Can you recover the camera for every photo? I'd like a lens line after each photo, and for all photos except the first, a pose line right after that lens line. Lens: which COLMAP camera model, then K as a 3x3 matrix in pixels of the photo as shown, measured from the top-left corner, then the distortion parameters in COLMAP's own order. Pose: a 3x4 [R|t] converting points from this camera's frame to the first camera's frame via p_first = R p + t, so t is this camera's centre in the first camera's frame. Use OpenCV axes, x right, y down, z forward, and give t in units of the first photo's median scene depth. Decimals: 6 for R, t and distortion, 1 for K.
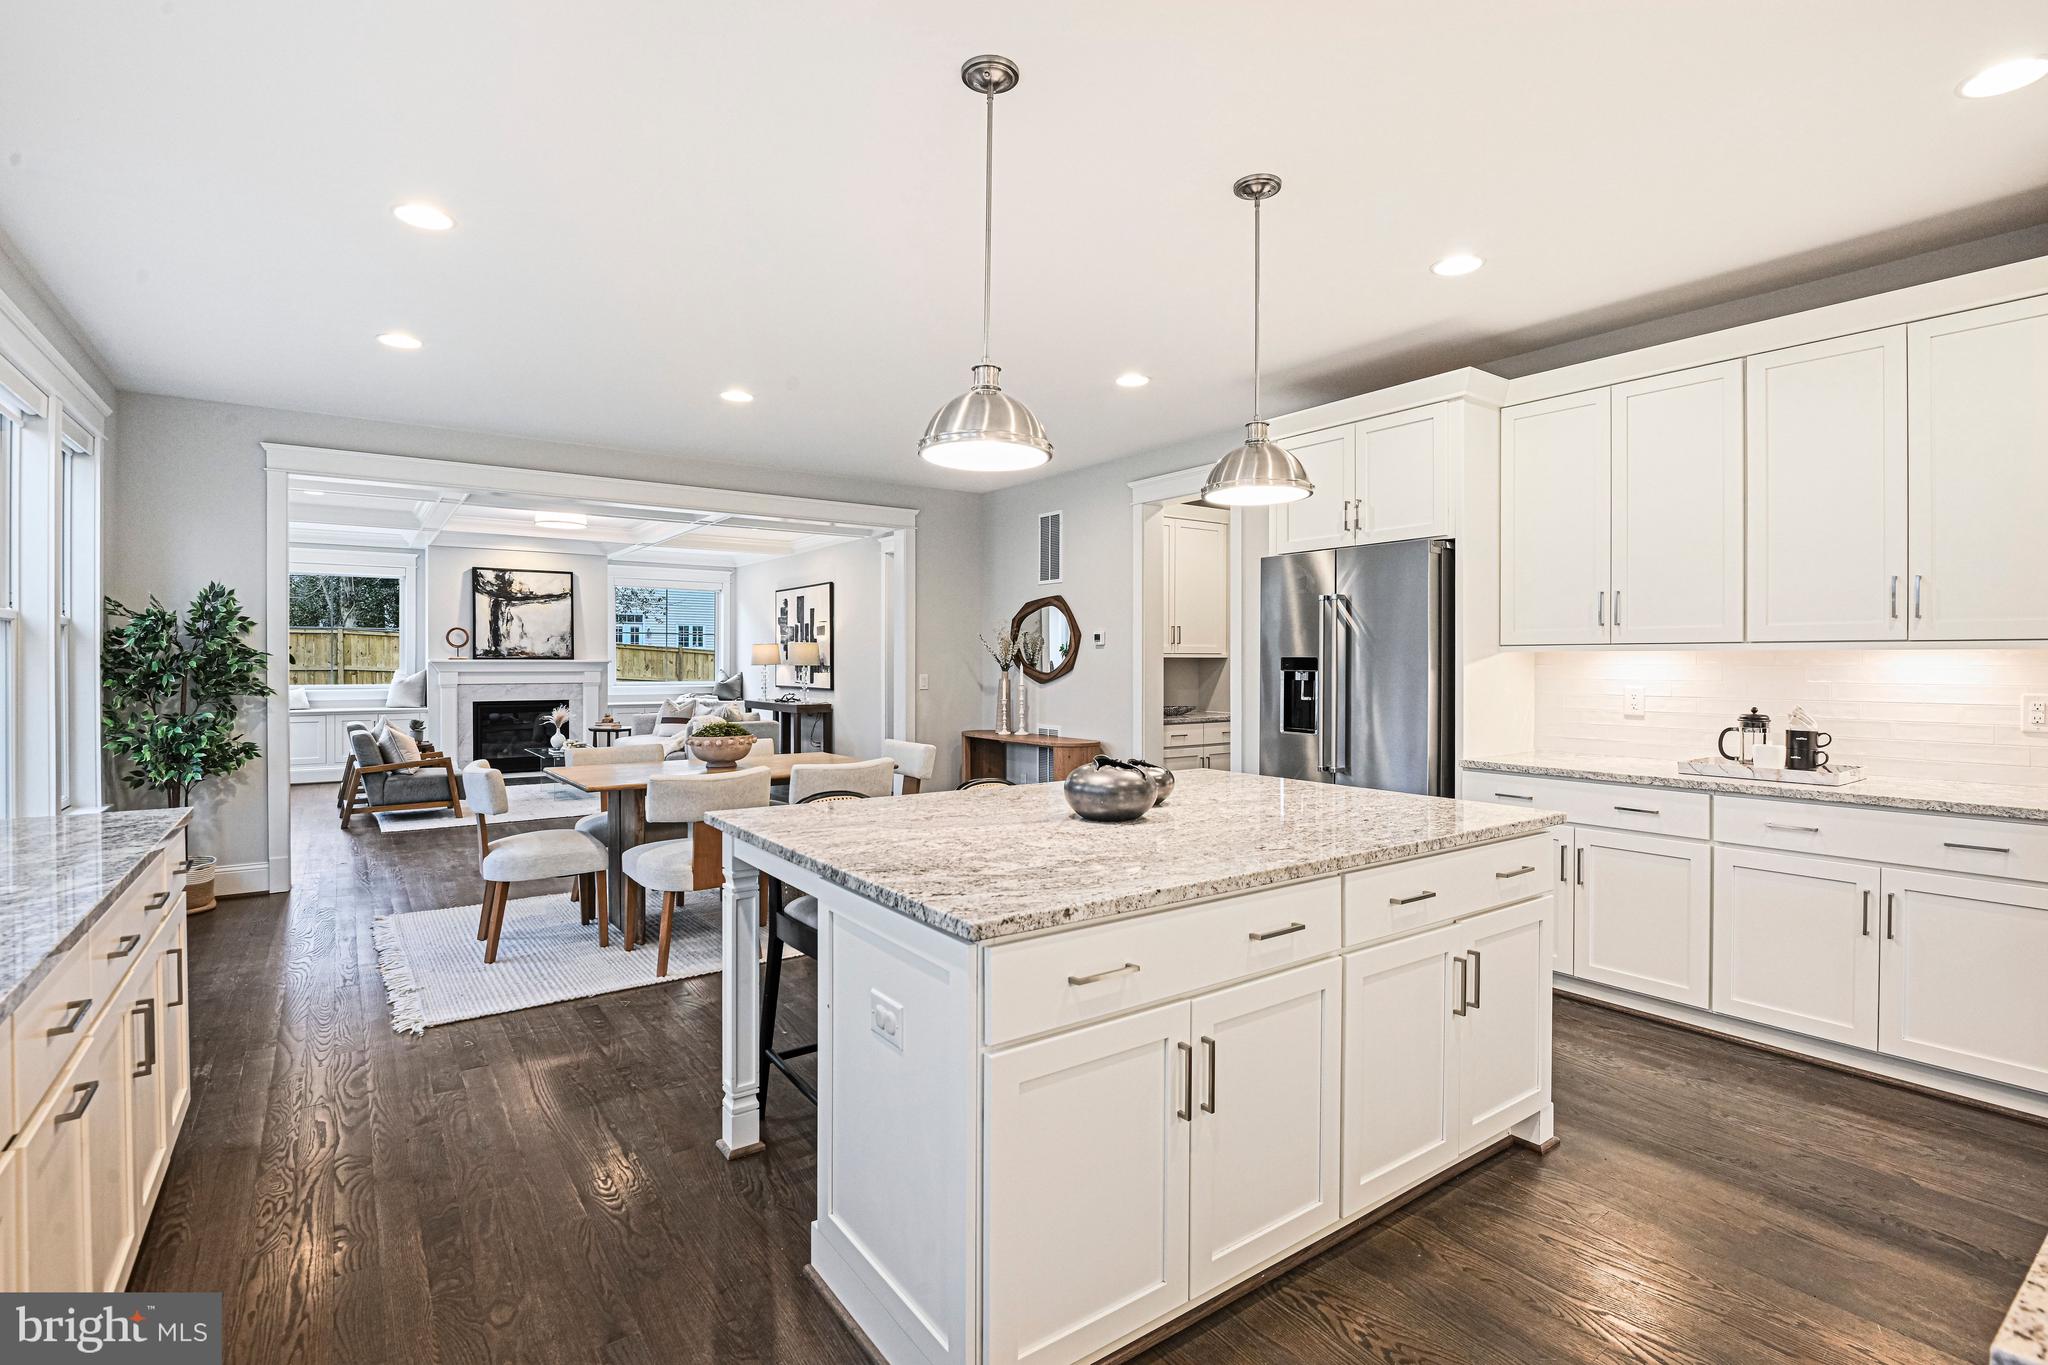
lens RADIAL K [[964.8, 0, 1037.1], [0, 964.8, 673.2], [0, 0, 1]] dist [-0.013289, -0.001188]
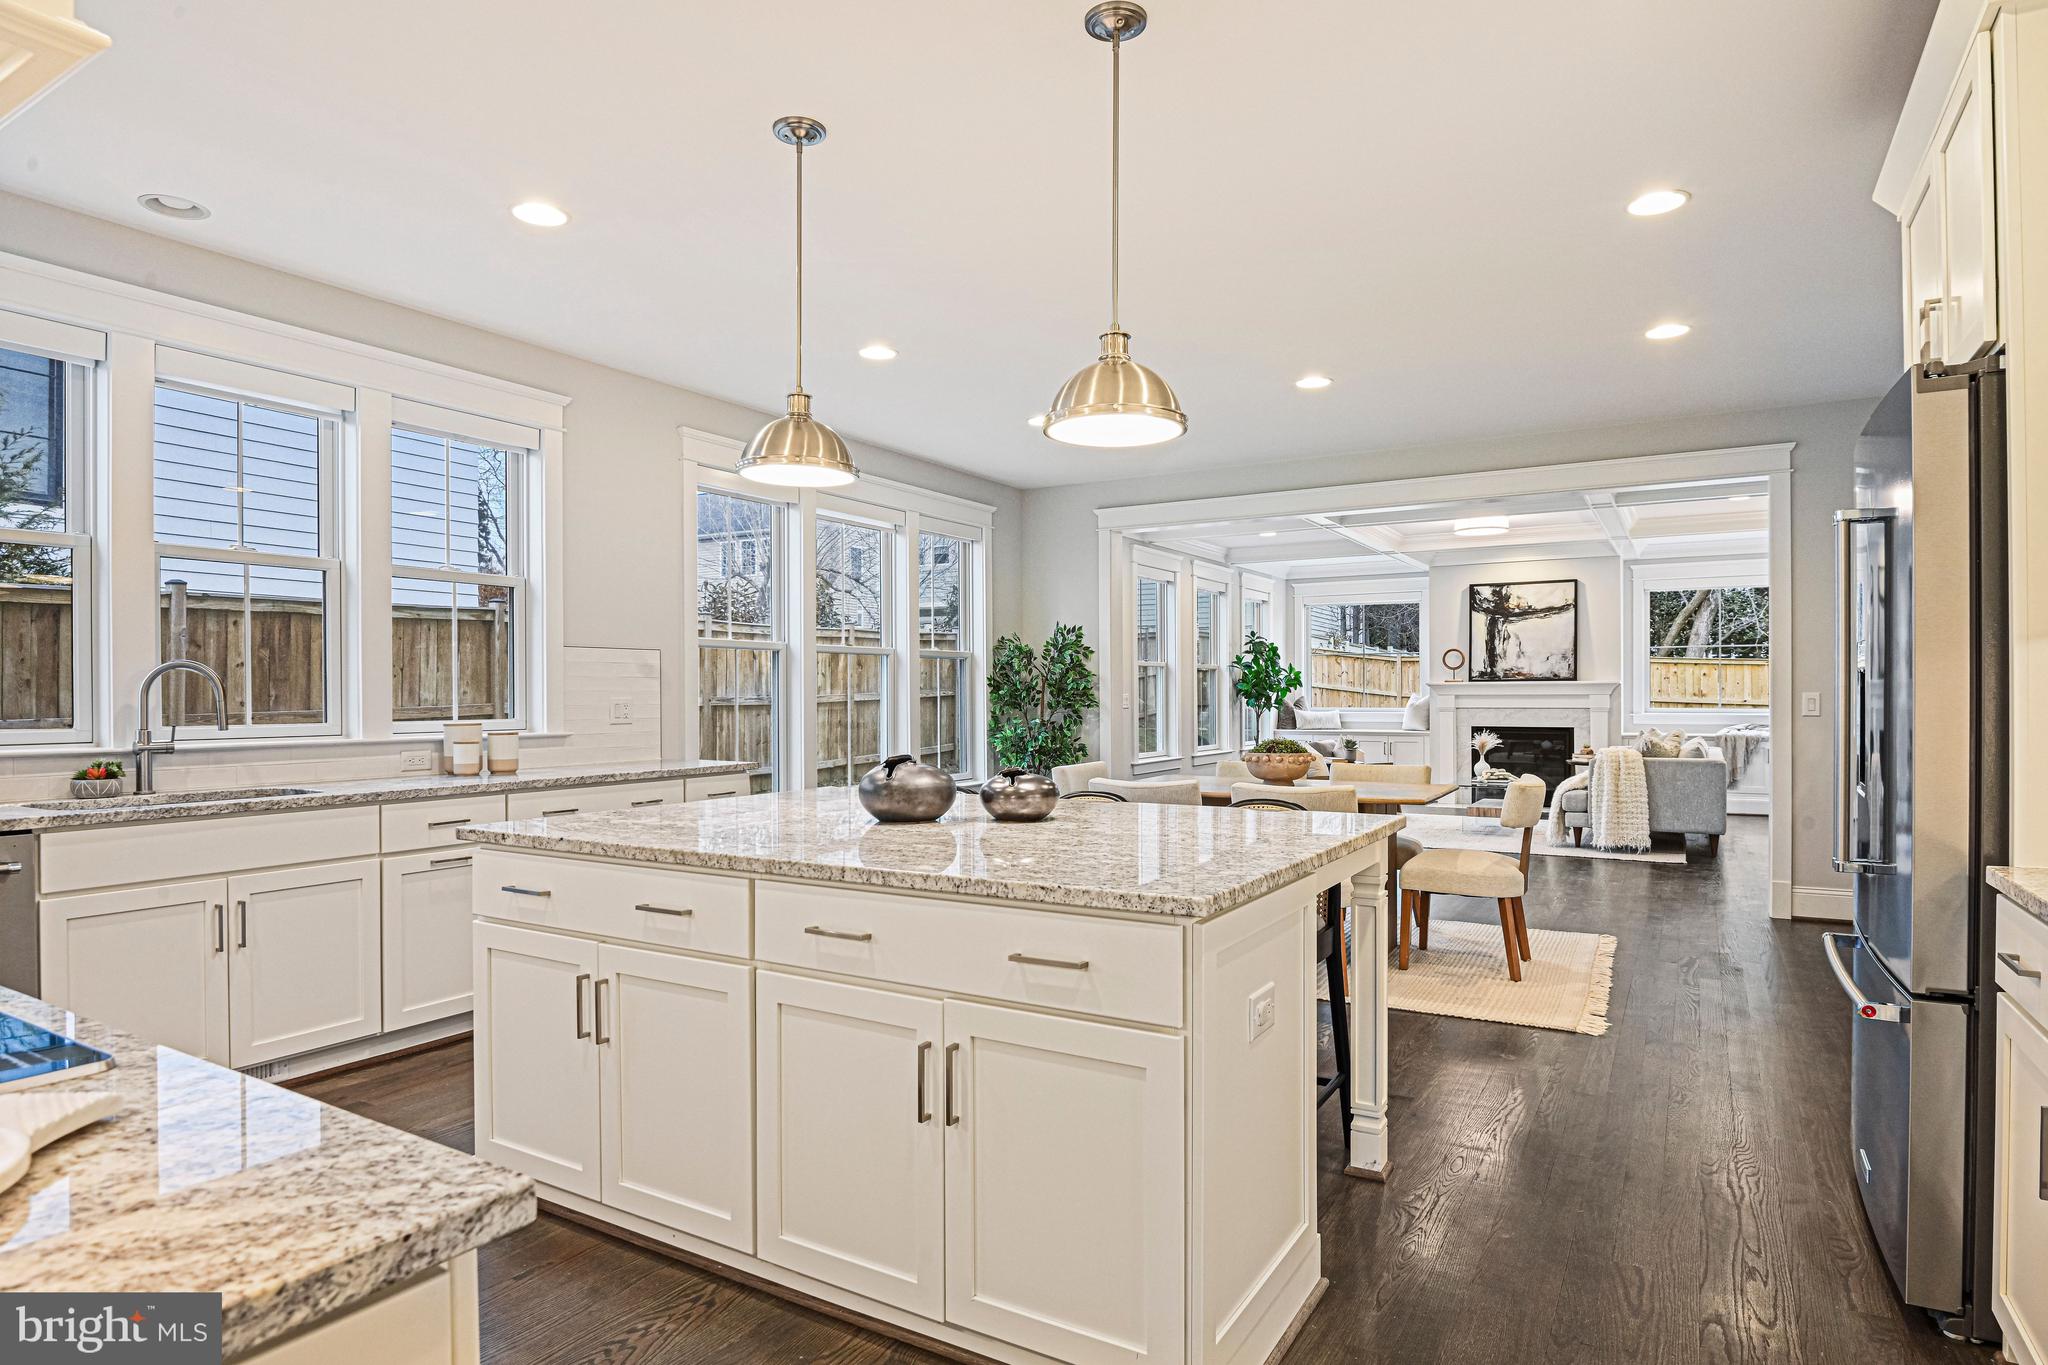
lens RADIAL K [[1139.8, 0, 1029.2], [0, 1139.8, 697.9], [0, 0, 1]] dist [-0.016709, -0.003730]
pose [[0.392968, -0.000225, -0.919552, 0.274694], [-0.005851, 0.999979, -0.002745, 0.007297], [0.919533, 0.006459, 0.392959, 0.157543]]
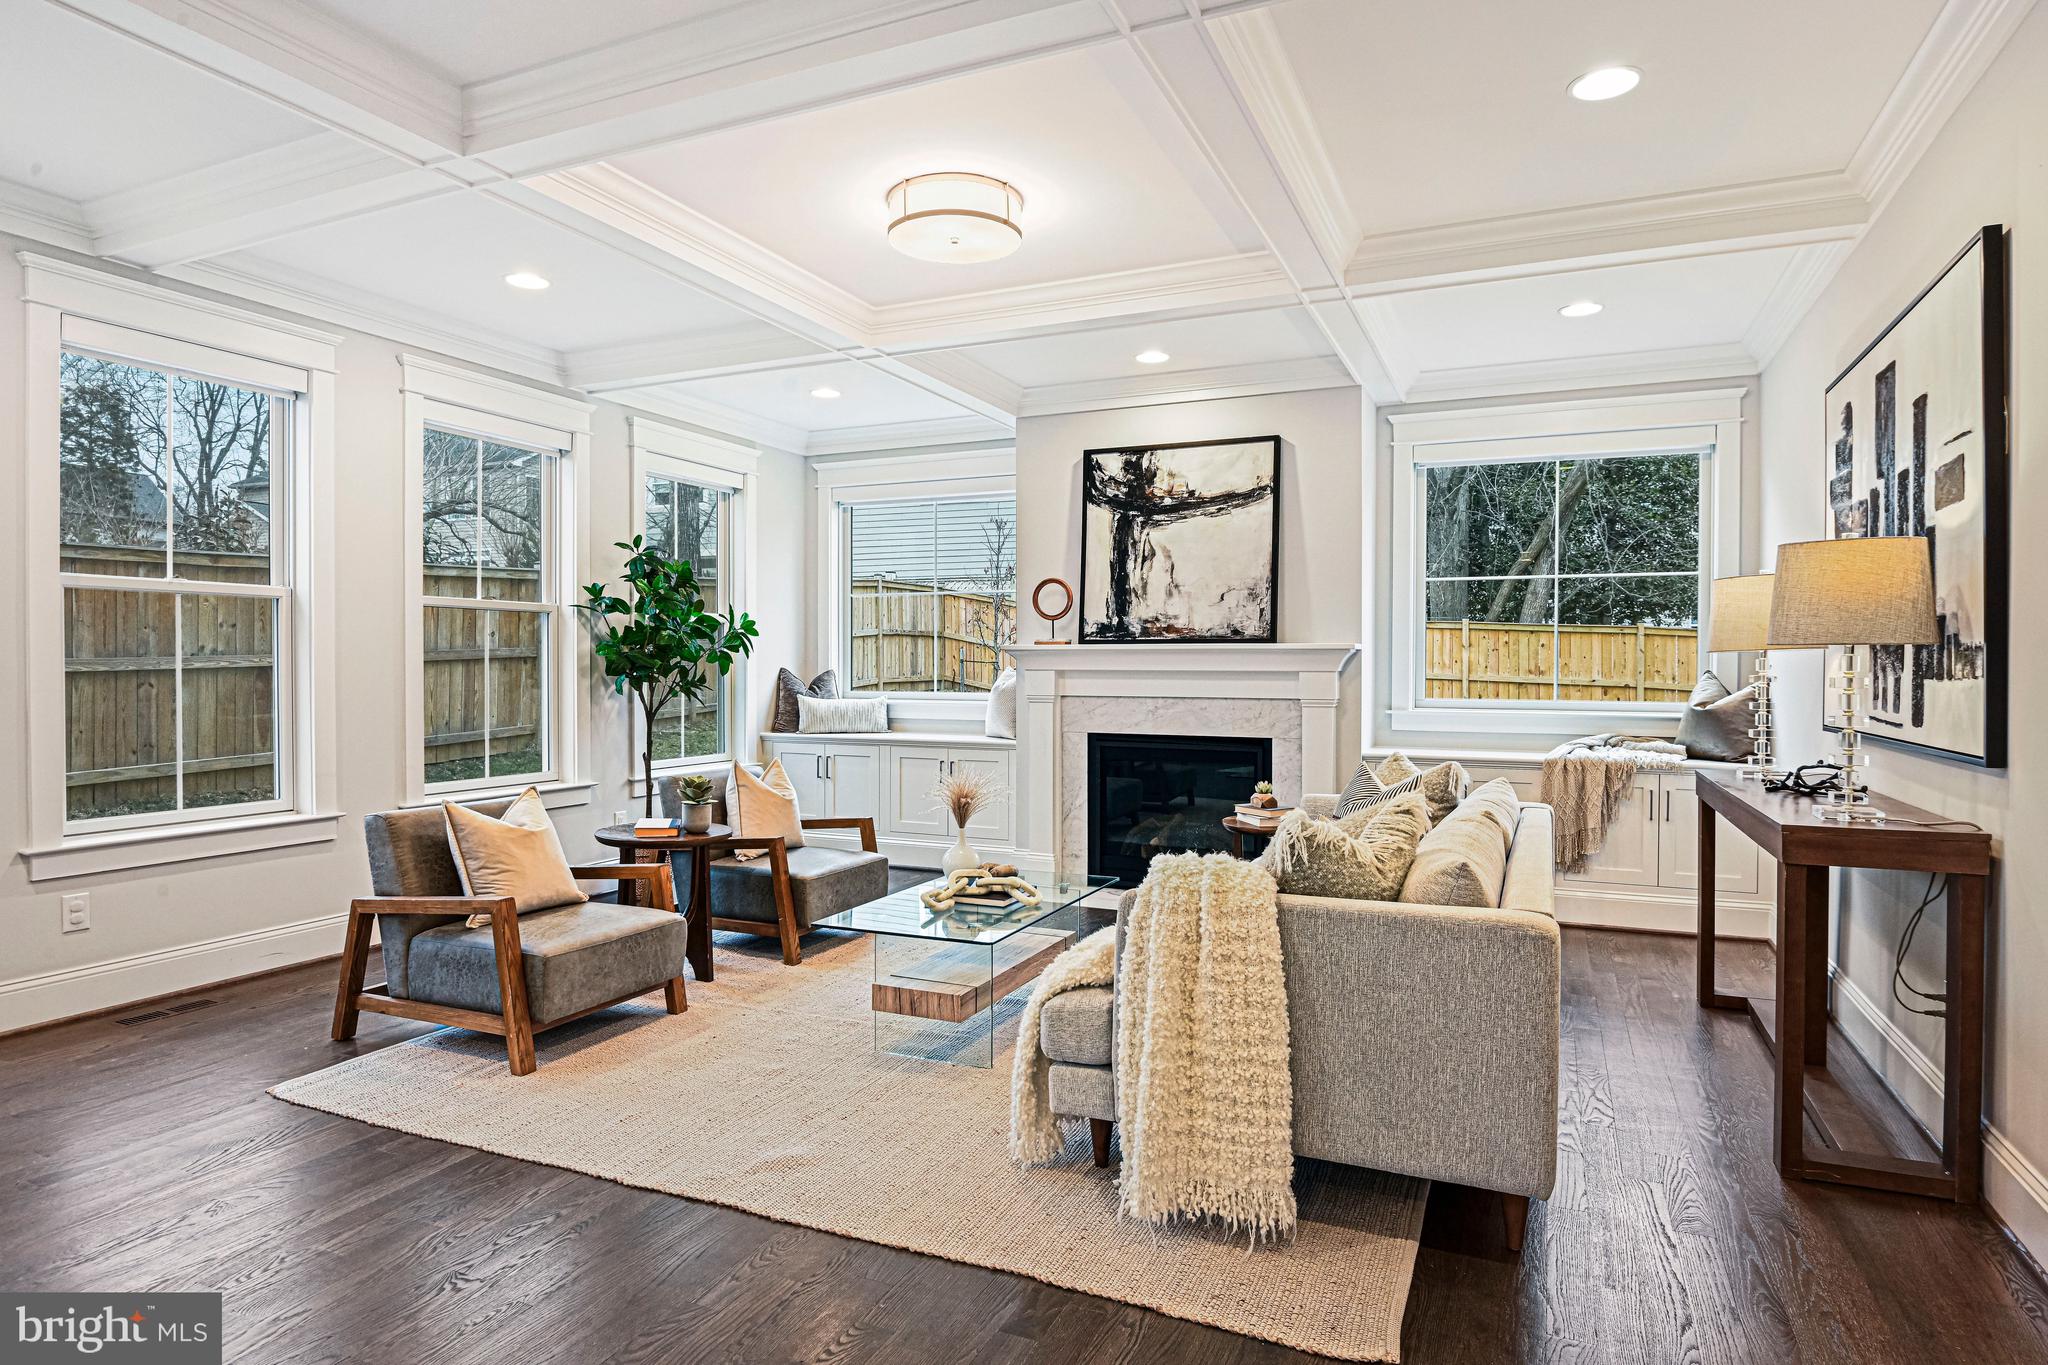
lens RADIAL K [[1139.8, 0, 1036.2], [0, 1139.8, 674.2], [0, 0, 1]] dist [-0.016709, -0.003730]
pose [[0.492585, 0.005653, -0.870246, -0.106796], [-0.013066, 0.999914, -0.000901, 0.001306], [0.870166, 0.011815, 0.492617, 0.701054]]
